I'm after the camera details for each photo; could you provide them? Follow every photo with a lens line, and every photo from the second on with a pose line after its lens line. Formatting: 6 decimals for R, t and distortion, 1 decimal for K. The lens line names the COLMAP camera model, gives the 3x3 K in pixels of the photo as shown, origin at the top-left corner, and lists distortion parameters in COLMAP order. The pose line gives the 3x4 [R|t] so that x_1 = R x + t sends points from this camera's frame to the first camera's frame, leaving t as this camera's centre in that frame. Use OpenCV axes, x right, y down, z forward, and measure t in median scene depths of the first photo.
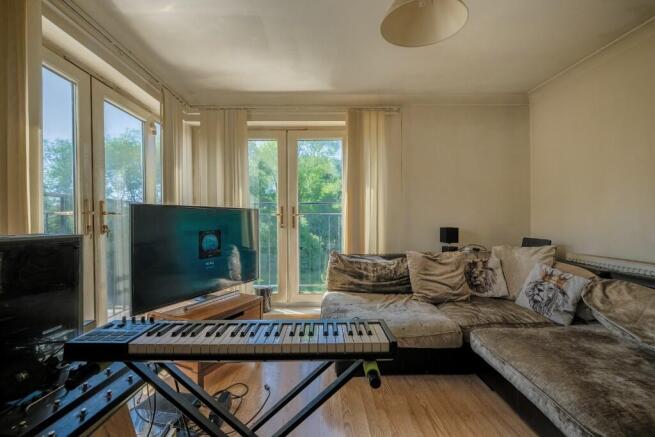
lens RADIAL K [[285.2, 0, 324.7], [0, 285.2, 217.6], [0, 0, 1]] dist [-0.000045, -0.000011]
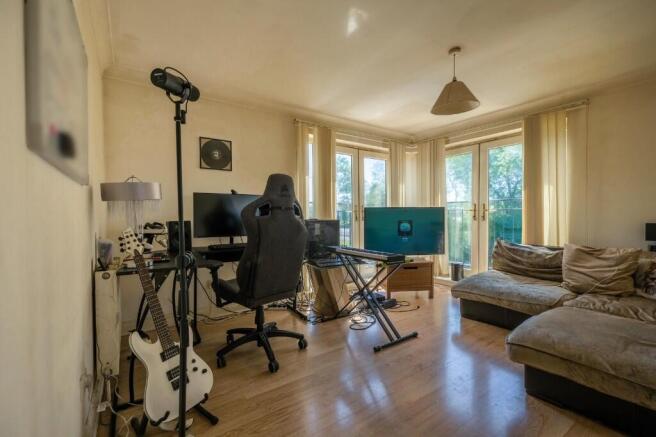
lens RADIAL K [[285.7, 0, 325.2], [0, 285.7, 217.6], [0, 0, 1]] dist [-0.000045, -0.000011]
pose [[0.559679, 0.009313, -0.828657, 0.668171], [0.005965, 0.999866, 0.015265, -0.001869], [0.828688, -0.013487, 0.559548, -0.343906]]
